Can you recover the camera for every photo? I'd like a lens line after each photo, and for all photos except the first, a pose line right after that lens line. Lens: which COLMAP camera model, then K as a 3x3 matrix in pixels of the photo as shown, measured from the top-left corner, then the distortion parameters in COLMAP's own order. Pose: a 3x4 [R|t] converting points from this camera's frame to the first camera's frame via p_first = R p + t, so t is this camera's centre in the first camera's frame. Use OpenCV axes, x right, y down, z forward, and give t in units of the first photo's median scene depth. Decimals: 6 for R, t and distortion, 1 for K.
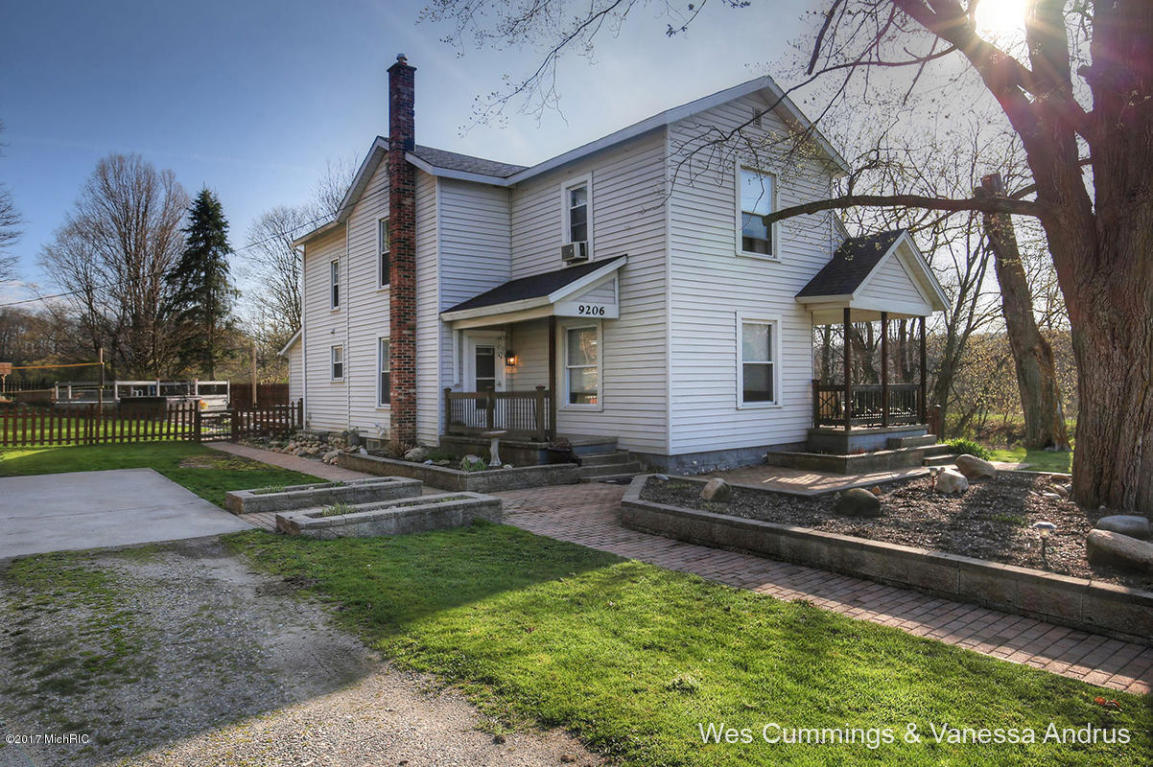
lens RADIAL K [[742.8, 0, 572.3], [0, 742.8, 375.4], [0, 0, 1]] dist [0.003314, -0.001117]
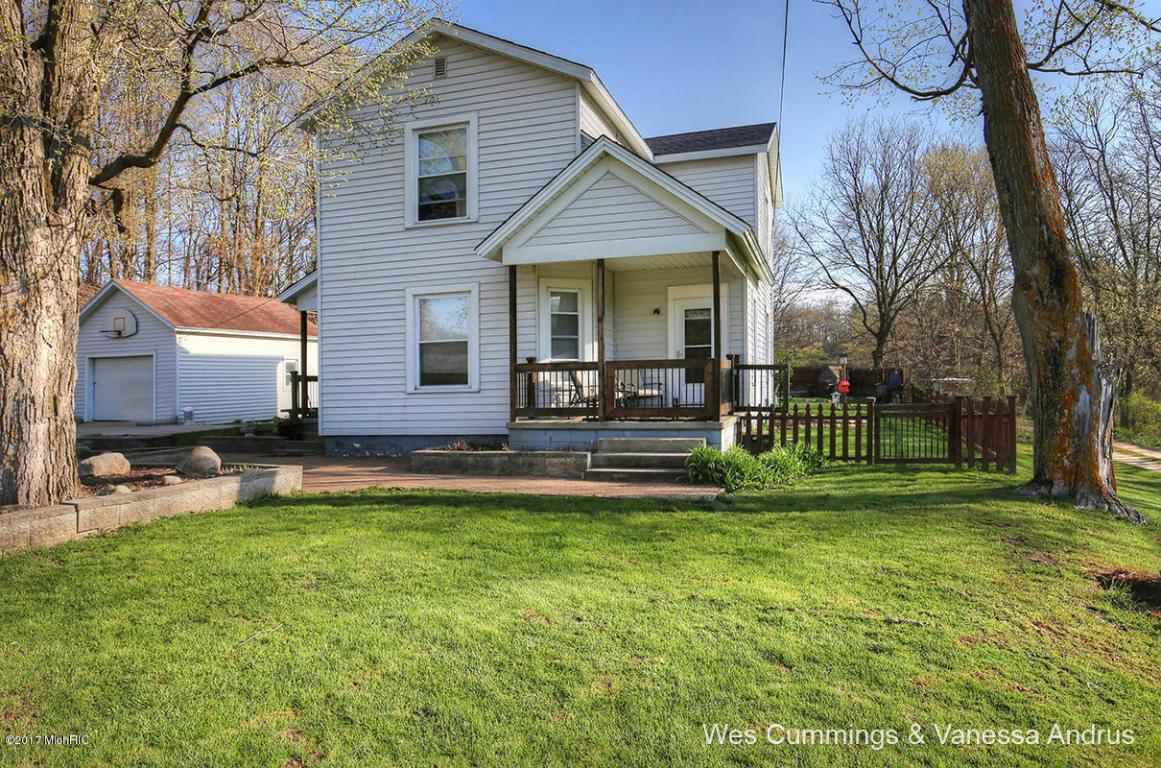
lens RADIAL K [[747.9, 0, 576.2], [0, 747.9, 375.8], [0, 0, 1]] dist [0.003314, -0.001117]
pose [[0.567903, -0.009238, -0.823044, 1.015282], [0.024159, 0.999693, 0.005448, 0.021622], [0.822741, -0.022978, 0.567952, 0.583379]]
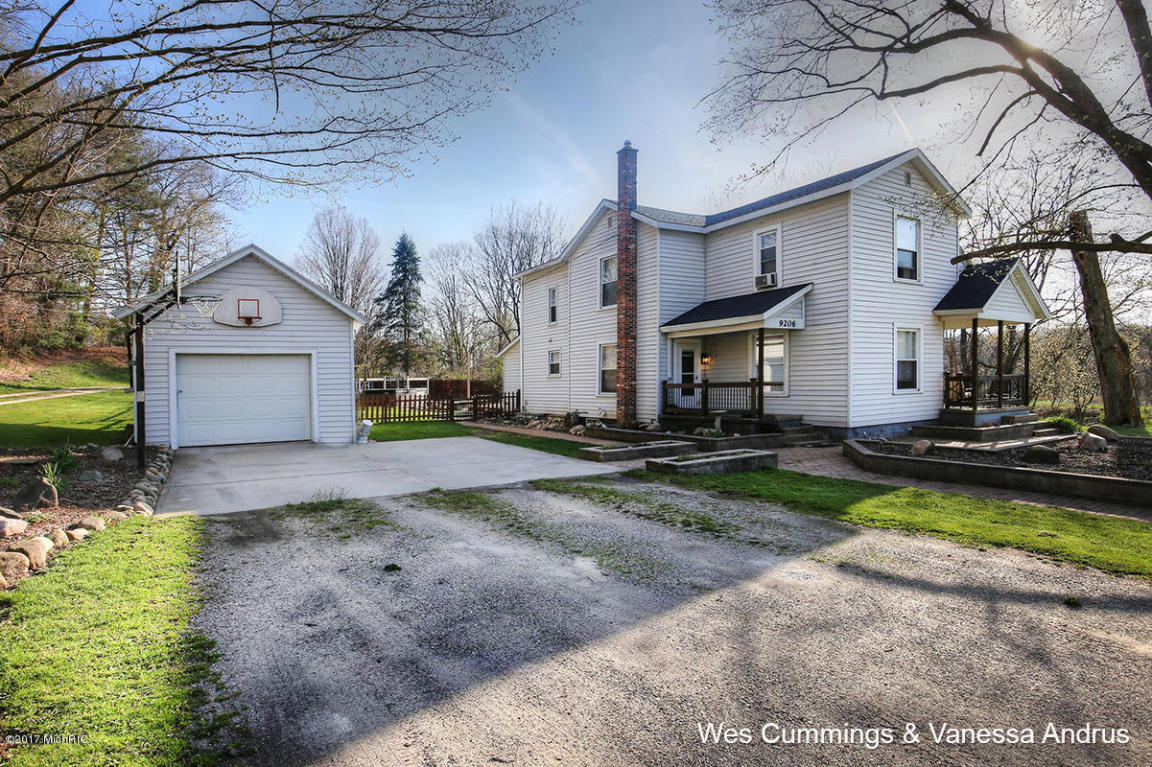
lens RADIAL K [[609.7, 0, 576.0], [0, 609.7, 383.5], [0, 0, 1]] dist [-0.016465, 0.001222]
pose [[0.993693, -0.006611, -0.111942, -0.210768], [0.008786, 0.999782, 0.018950, -0.000573], [0.111792, -0.019814, 0.993534, -0.154880]]
